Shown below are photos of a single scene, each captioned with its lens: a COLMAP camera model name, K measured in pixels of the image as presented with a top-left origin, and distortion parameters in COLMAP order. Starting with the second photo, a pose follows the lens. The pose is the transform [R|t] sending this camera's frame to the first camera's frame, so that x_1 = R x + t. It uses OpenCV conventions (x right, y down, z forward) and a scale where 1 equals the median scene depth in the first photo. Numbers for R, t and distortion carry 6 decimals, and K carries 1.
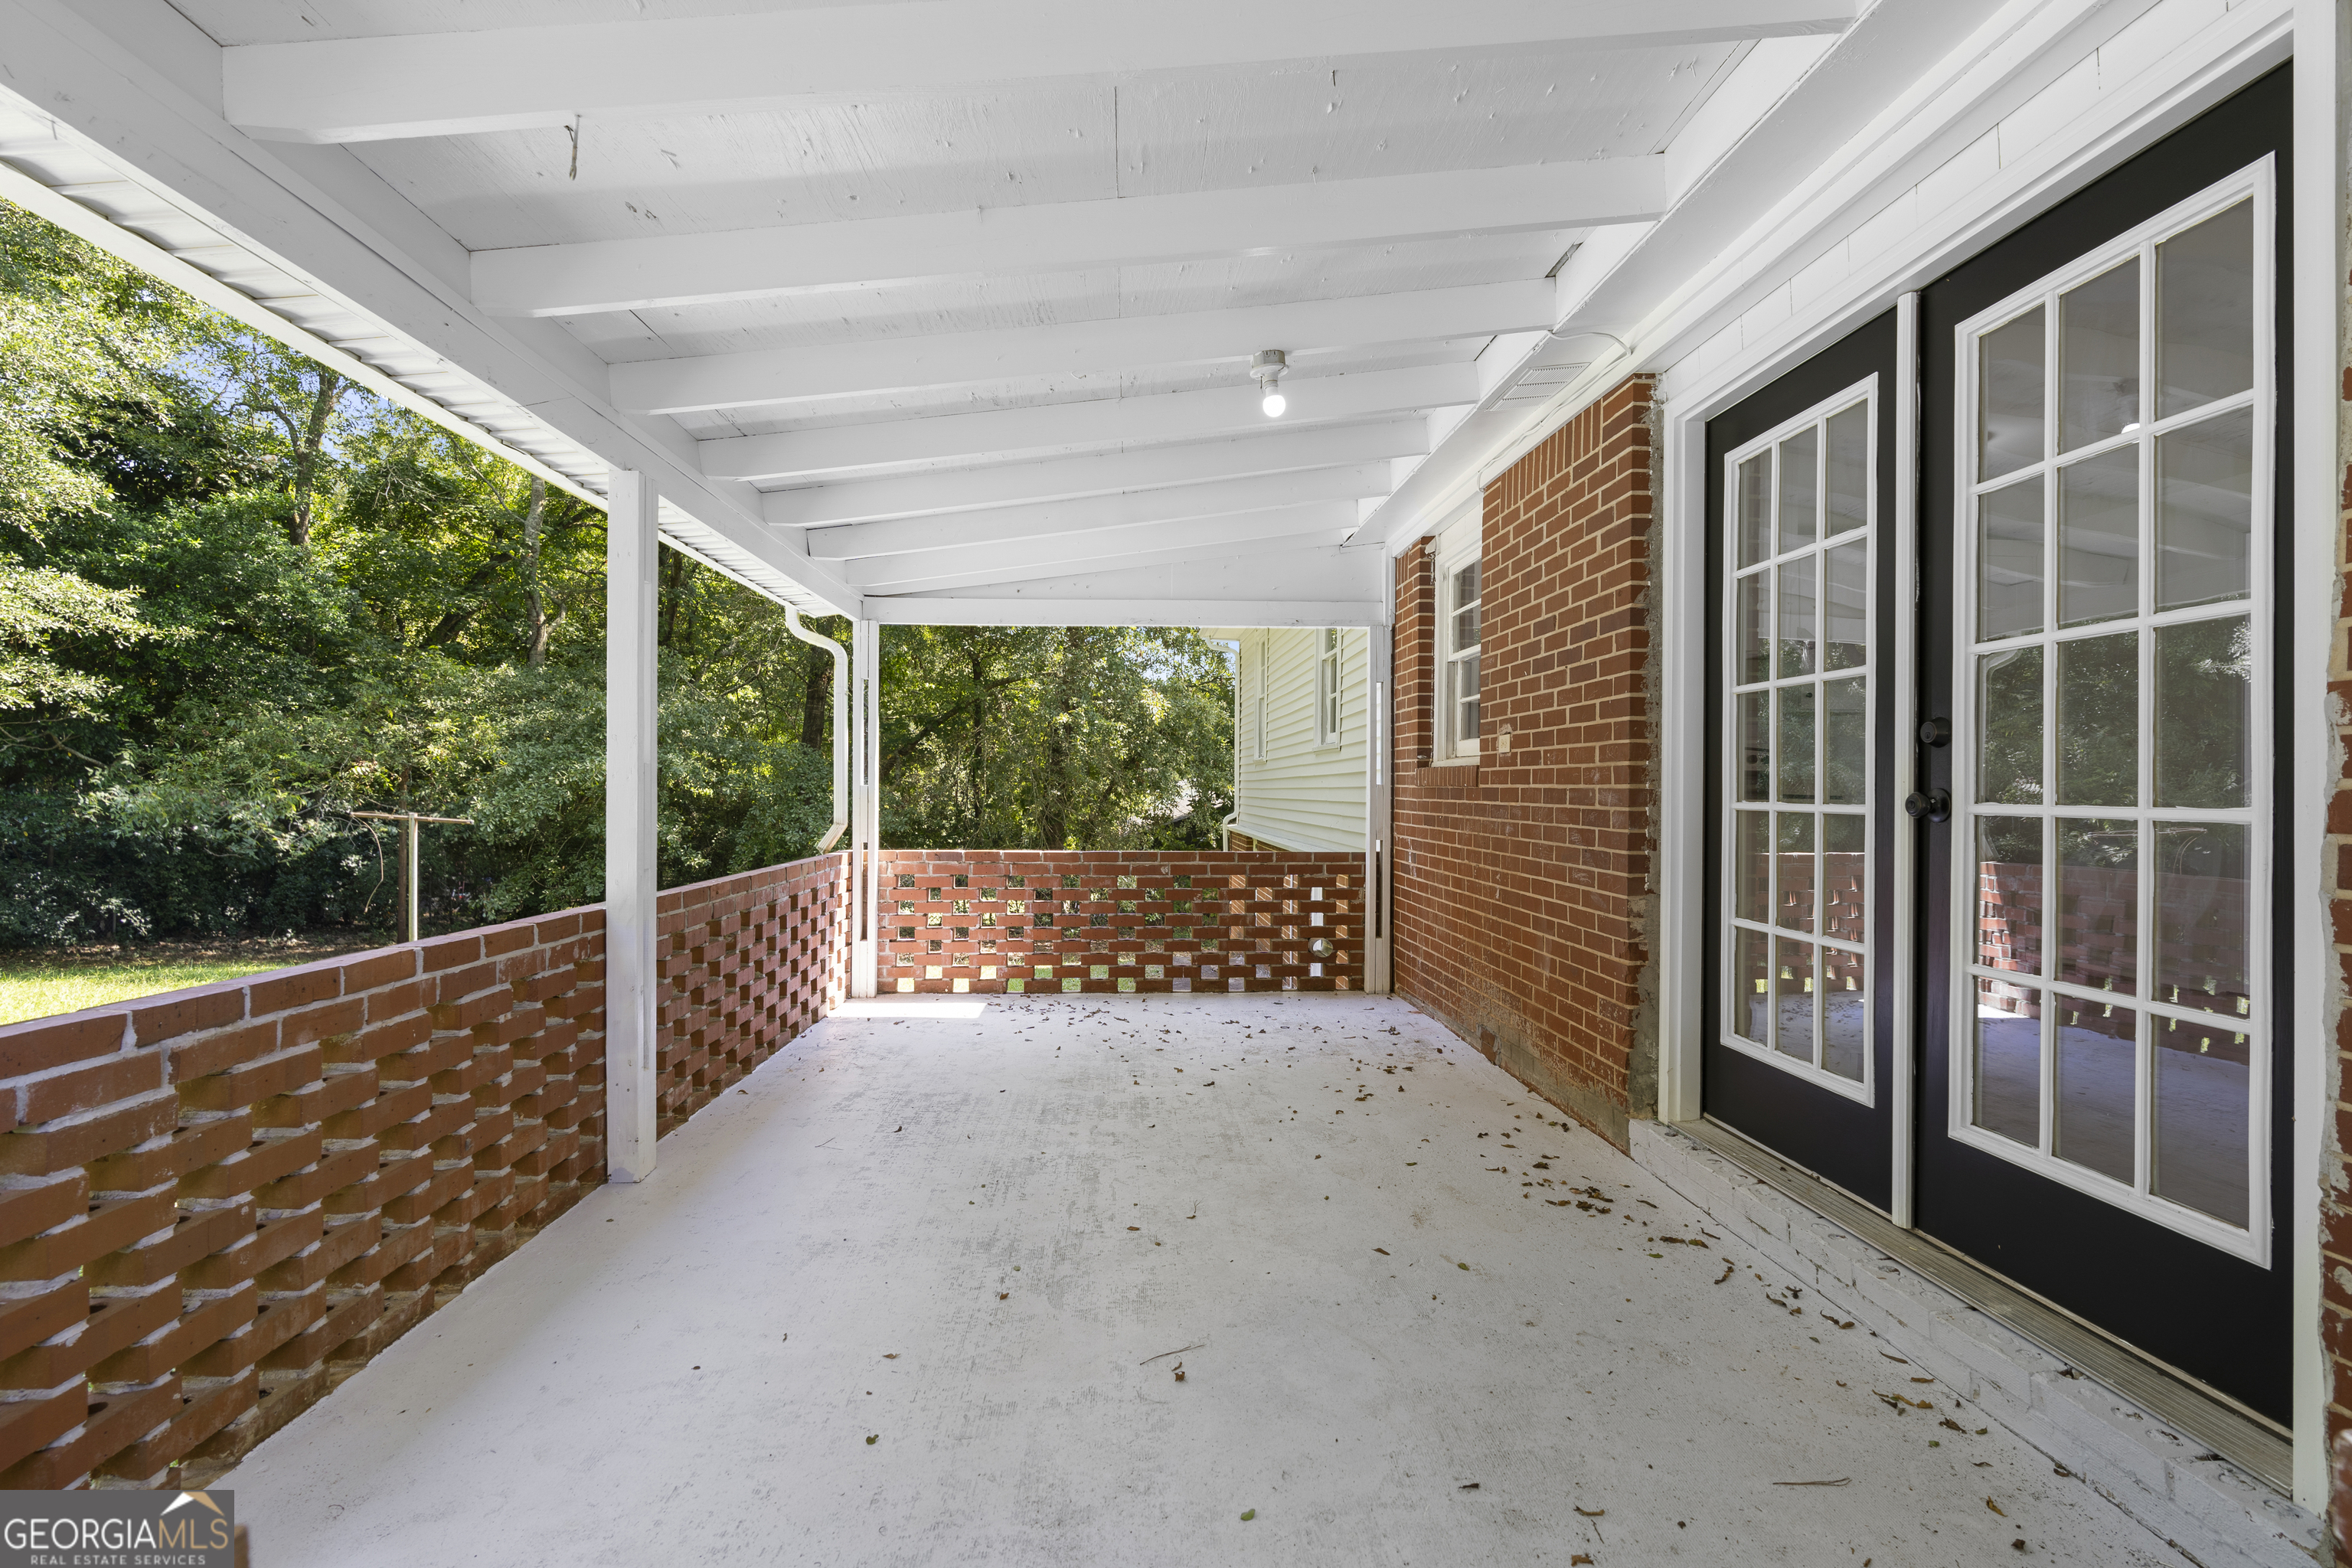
lens RADIAL K [[1051.1, 0, 1163.7], [0, 1051.1, 787.1], [0, 0, 1]] dist [-0.011484, 0.000693]
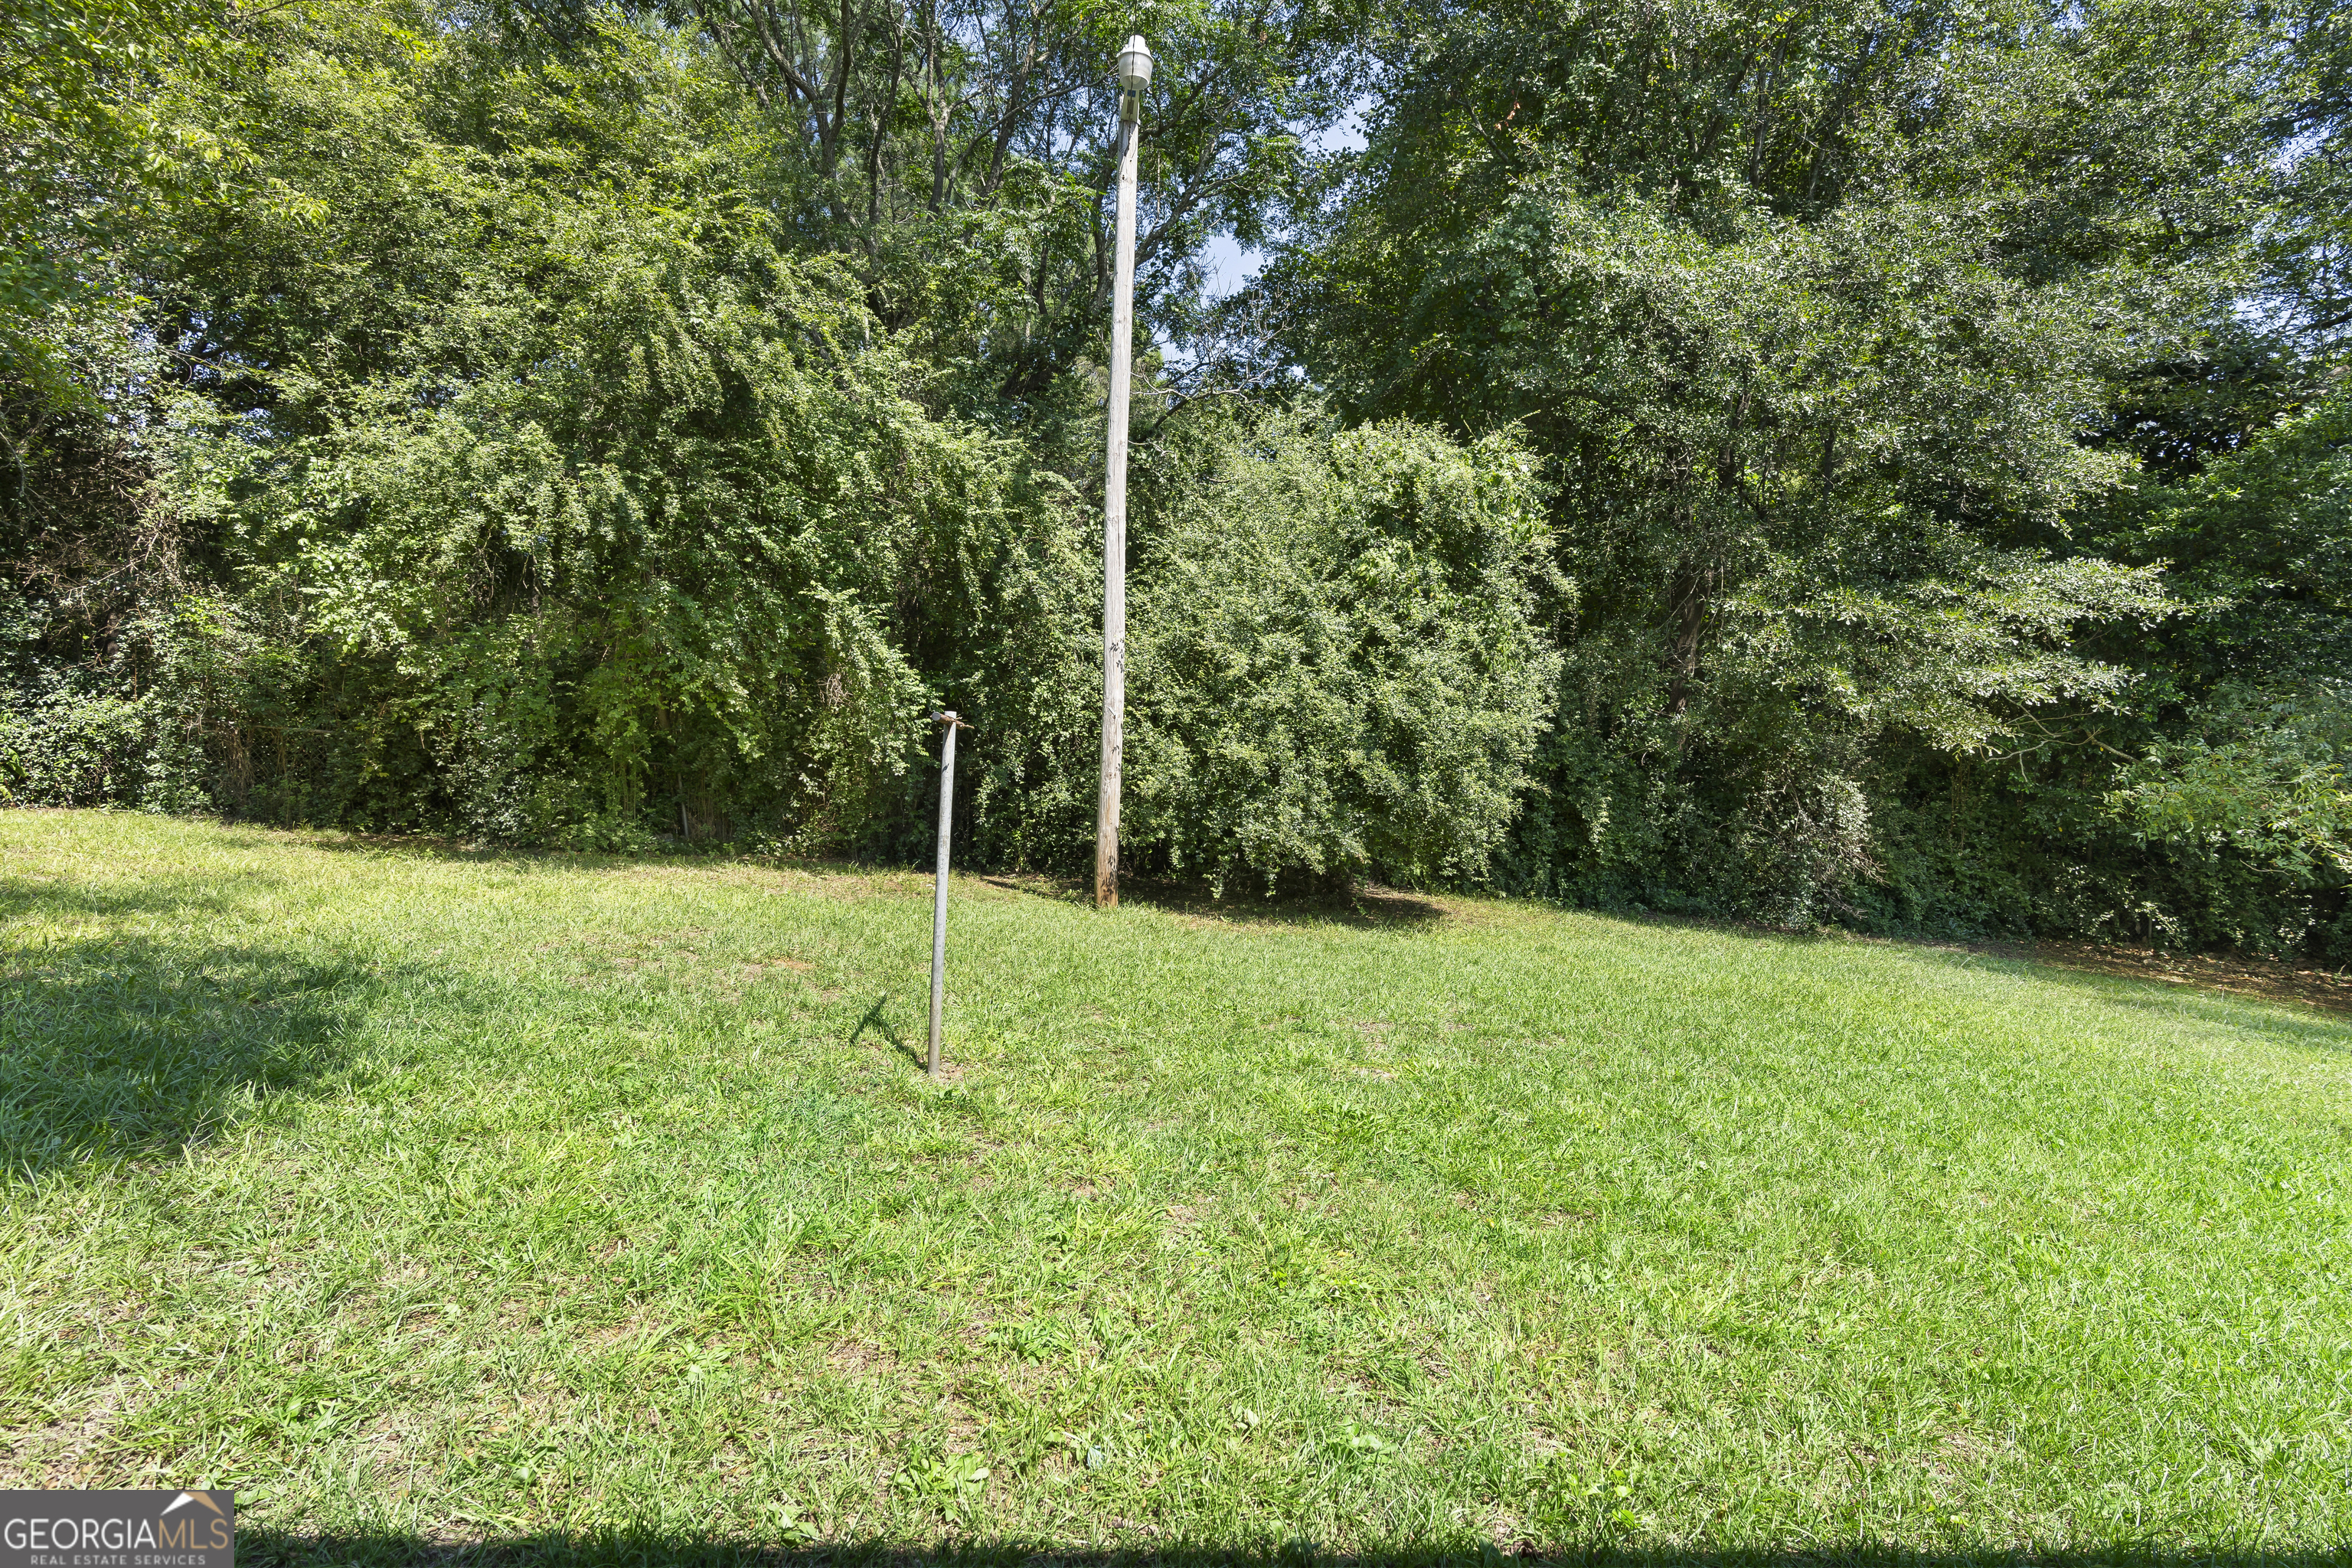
lens RADIAL K [[1051.1, 0, 1163.1], [0, 1051.1, 781.6], [0, 0, 1]] dist [-0.011484, 0.000693]
pose [[0.007569, 0.009056, -0.999930, -0.102507], [-0.011093, 0.999898, 0.008972, -0.001596], [0.999910, 0.011024, 0.007668, 0.137582]]
